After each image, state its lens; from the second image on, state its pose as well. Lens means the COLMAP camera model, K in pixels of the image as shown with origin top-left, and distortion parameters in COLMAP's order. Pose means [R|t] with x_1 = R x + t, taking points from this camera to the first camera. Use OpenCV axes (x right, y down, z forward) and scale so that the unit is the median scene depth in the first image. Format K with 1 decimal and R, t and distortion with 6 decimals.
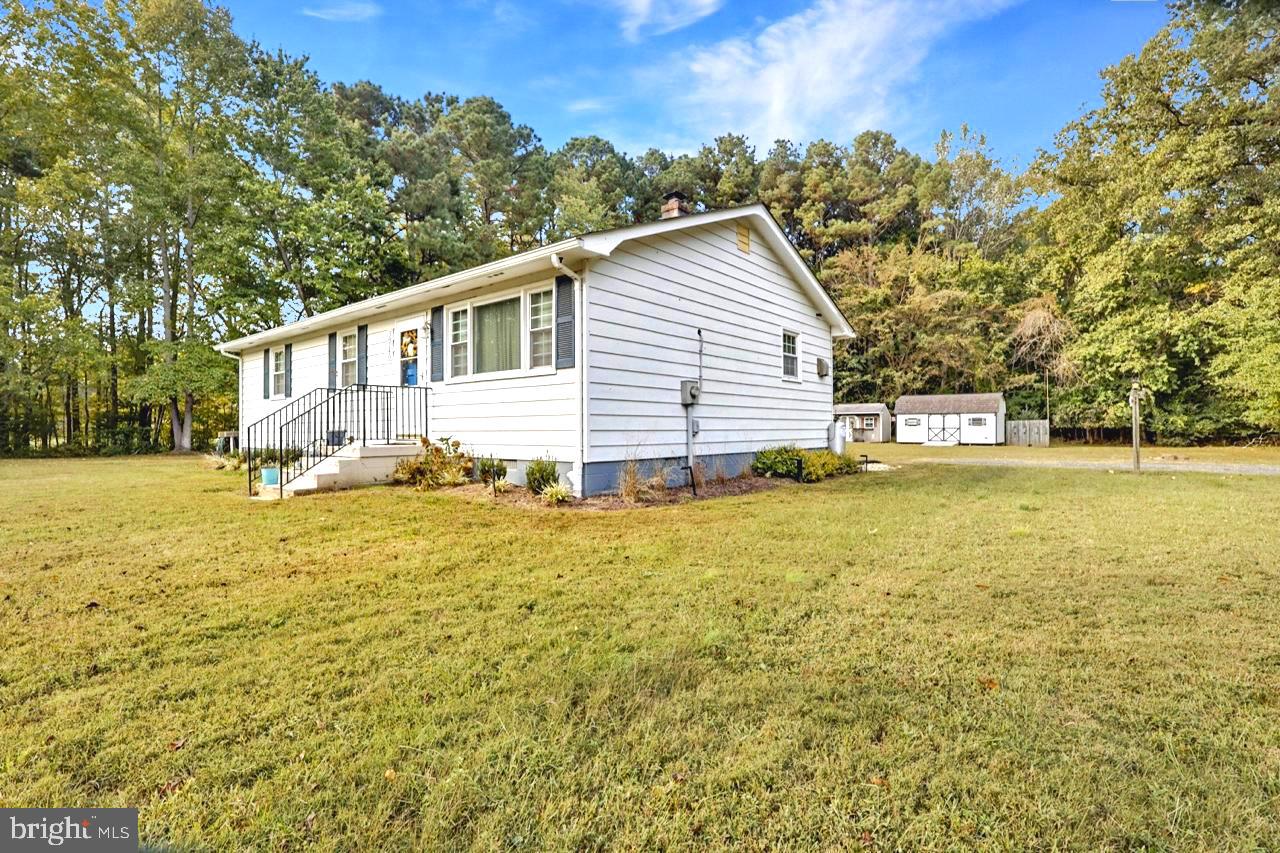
lens RADIAL K [[592.4, 0, 624.7], [0, 592.4, 423.3], [0, 0, 1]] dist [-0.000995, 0.000366]
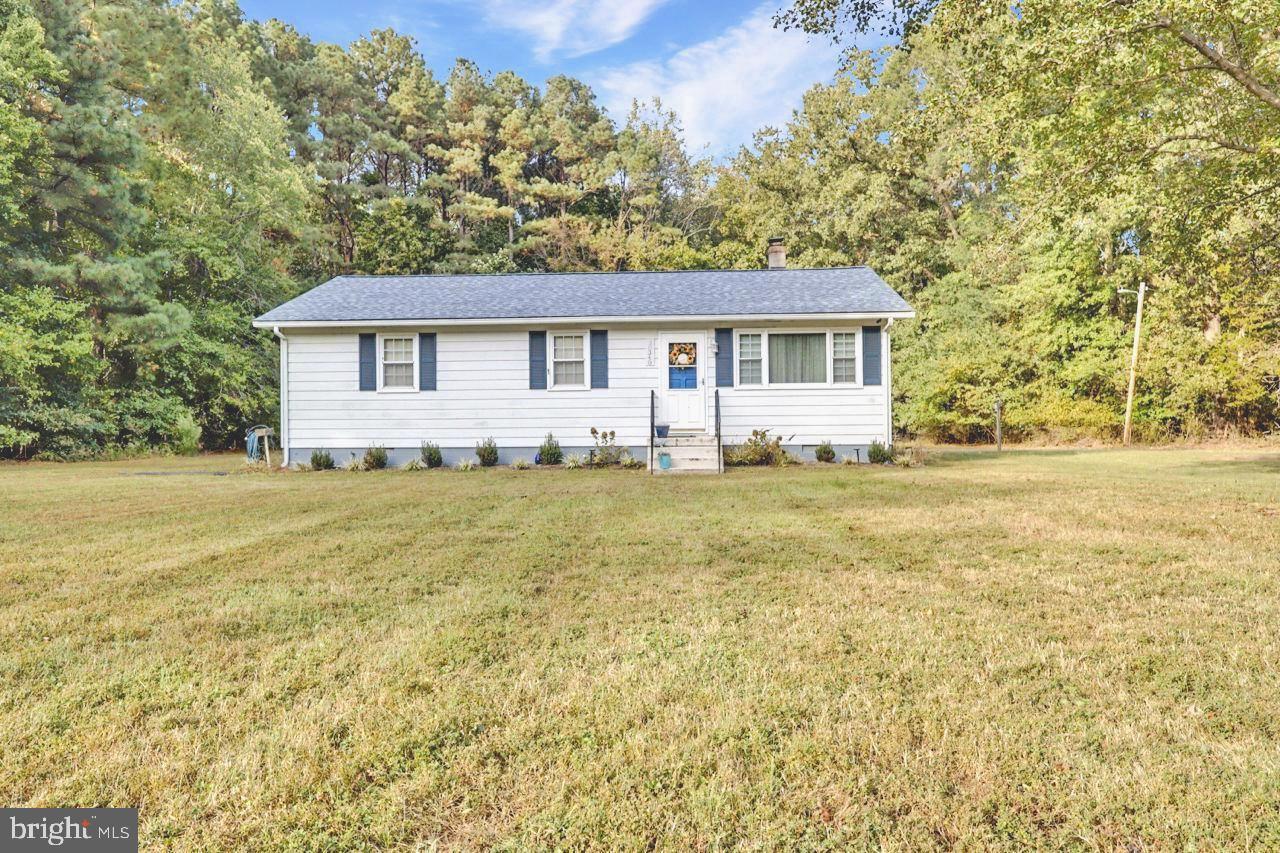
lens RADIAL K [[866.2, 0, 640.0], [0, 866.2, 426.5], [0, 0, 1]] dist [0.002119, 0.000811]
pose [[0.806931, 0.002322, 0.590641, -0.324447], [-0.004169, 0.999990, 0.001763, 0.002375], [-0.590631, -0.003885, 0.806933, -0.080392]]
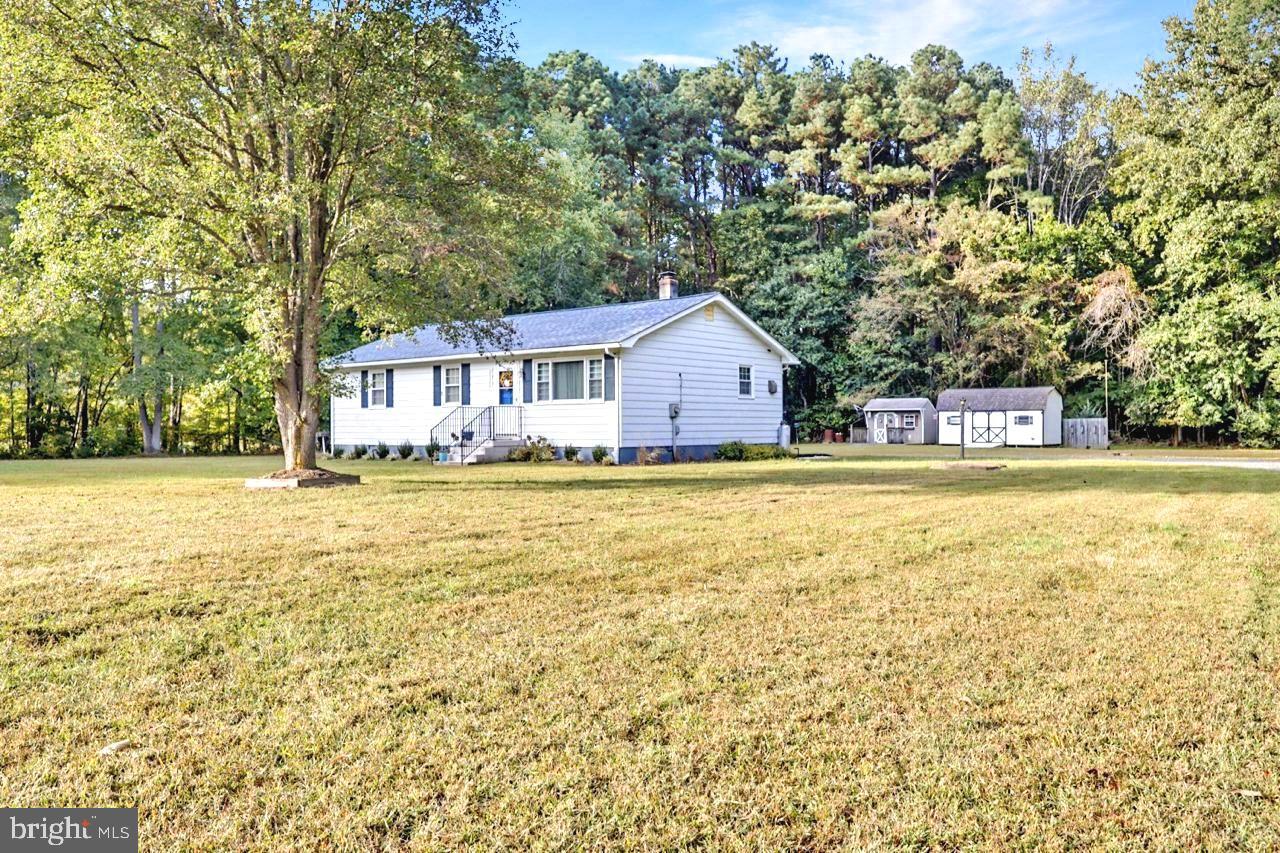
lens RADIAL K [[954.8, 0, 640.0], [0, 954.8, 426.5], [0, 0, 1]] dist [0.043837, 0.001112]
pose [[0.999374, 0.000702, 0.035376, -0.018645], [-0.001047, 0.999952, 0.009716, -0.006157], [-0.035367, -0.009746, 0.999327, -0.371314]]
